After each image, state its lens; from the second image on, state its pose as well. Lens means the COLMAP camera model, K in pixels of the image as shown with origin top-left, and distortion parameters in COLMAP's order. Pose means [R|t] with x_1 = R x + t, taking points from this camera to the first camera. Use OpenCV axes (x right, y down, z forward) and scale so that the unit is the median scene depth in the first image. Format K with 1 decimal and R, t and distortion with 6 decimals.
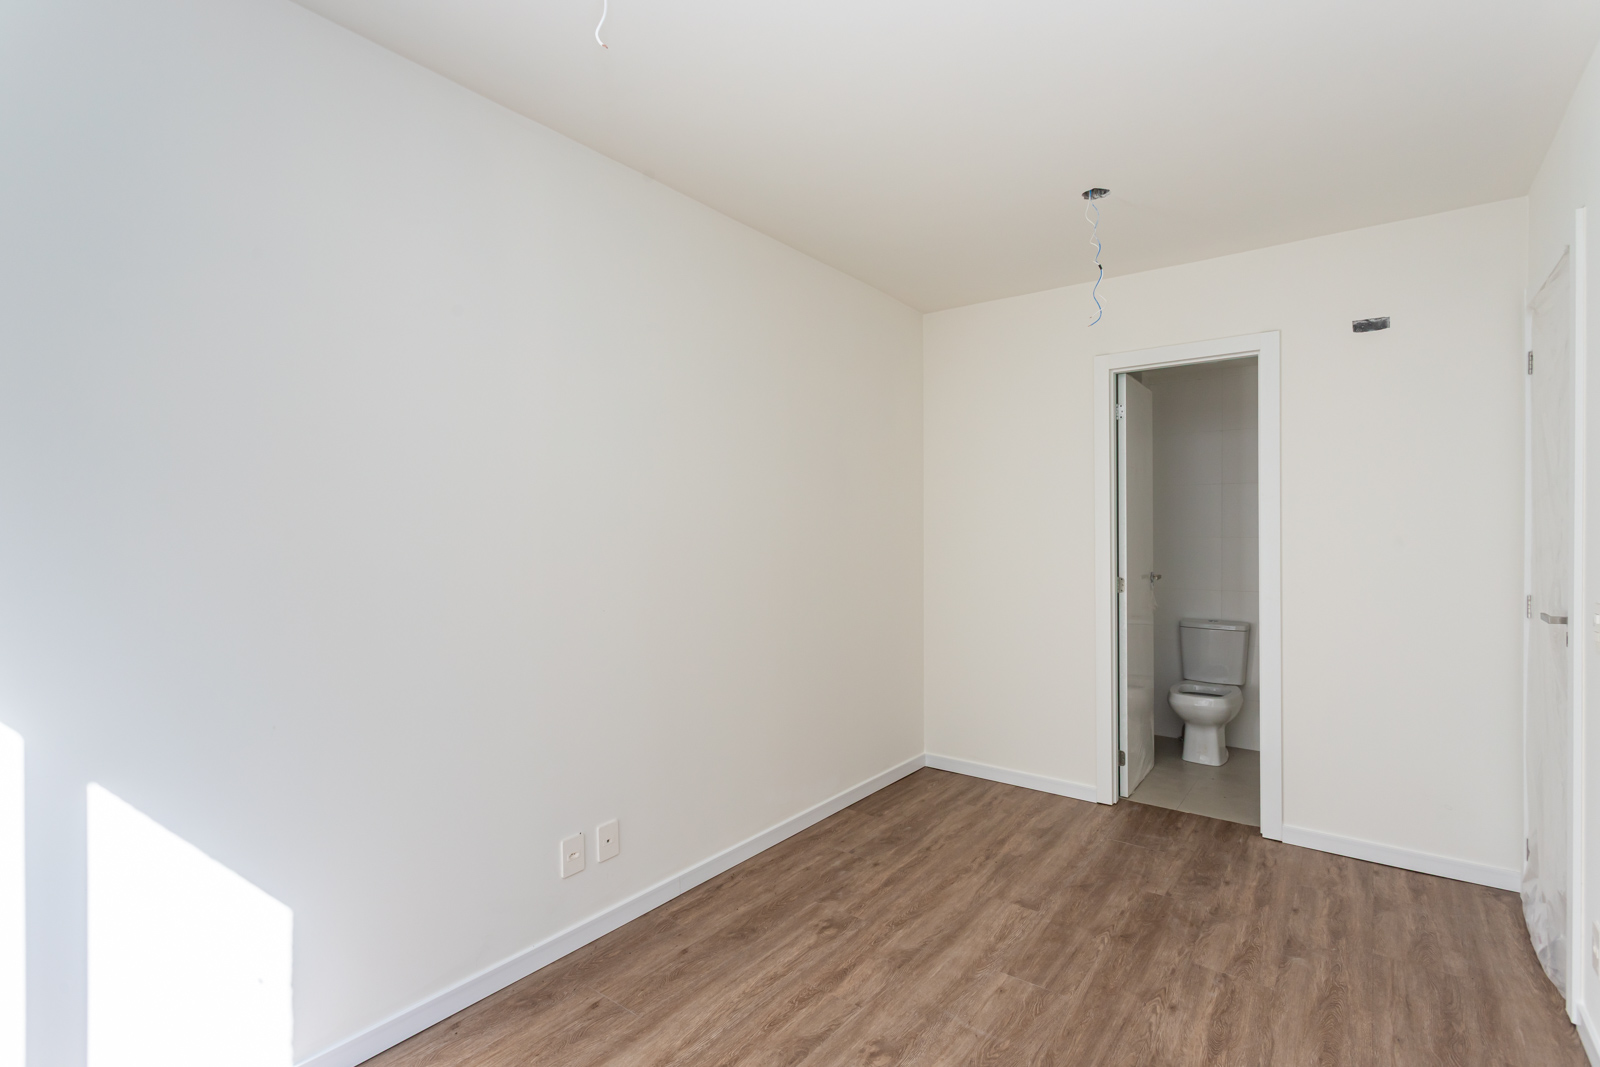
lens RADIAL K [[757.1, 0, 800.0], [0, 757.1, 533.5], [0, 0, 1]] dist [-0.002545, -0.000660]
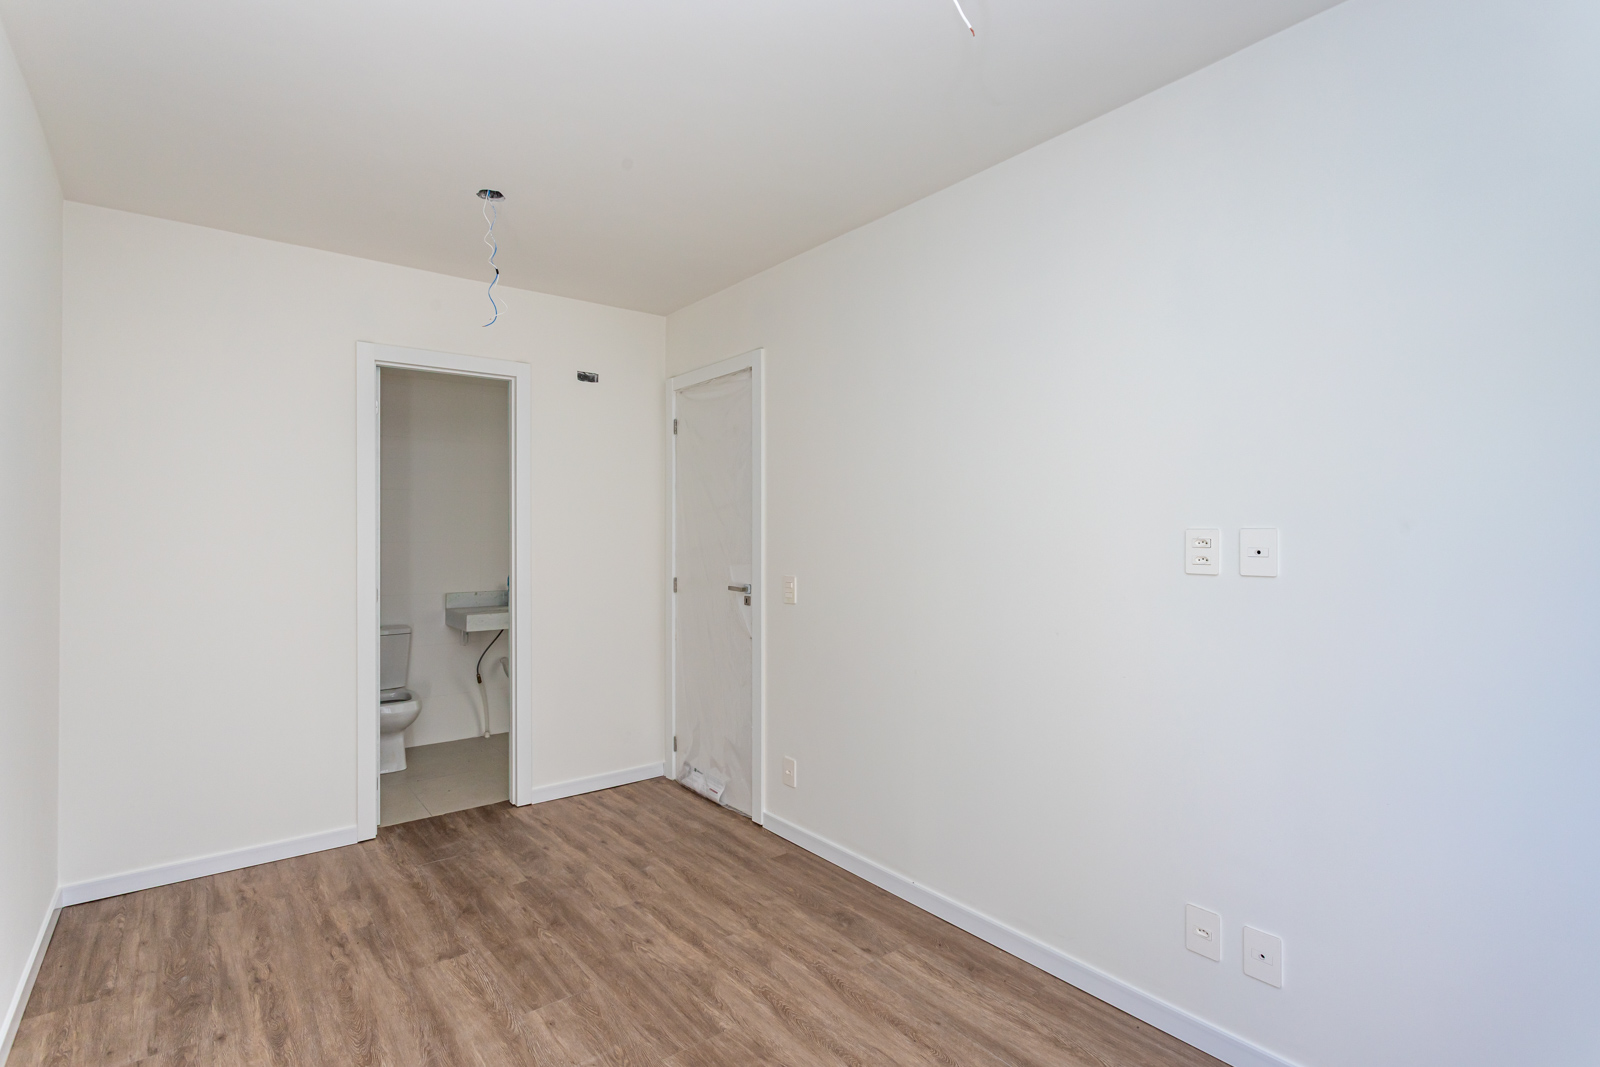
lens RADIAL K [[757.1, 0, 800.0], [0, 757.1, 533.5], [0, 0, 1]] dist [-0.002545, -0.000660]
pose [[0.245158, -0.000497, 0.969483, -0.451376], [0.005989, 0.999982, -0.001002, -0.004848], [-0.969465, 0.006052, 0.245157, 0.363124]]
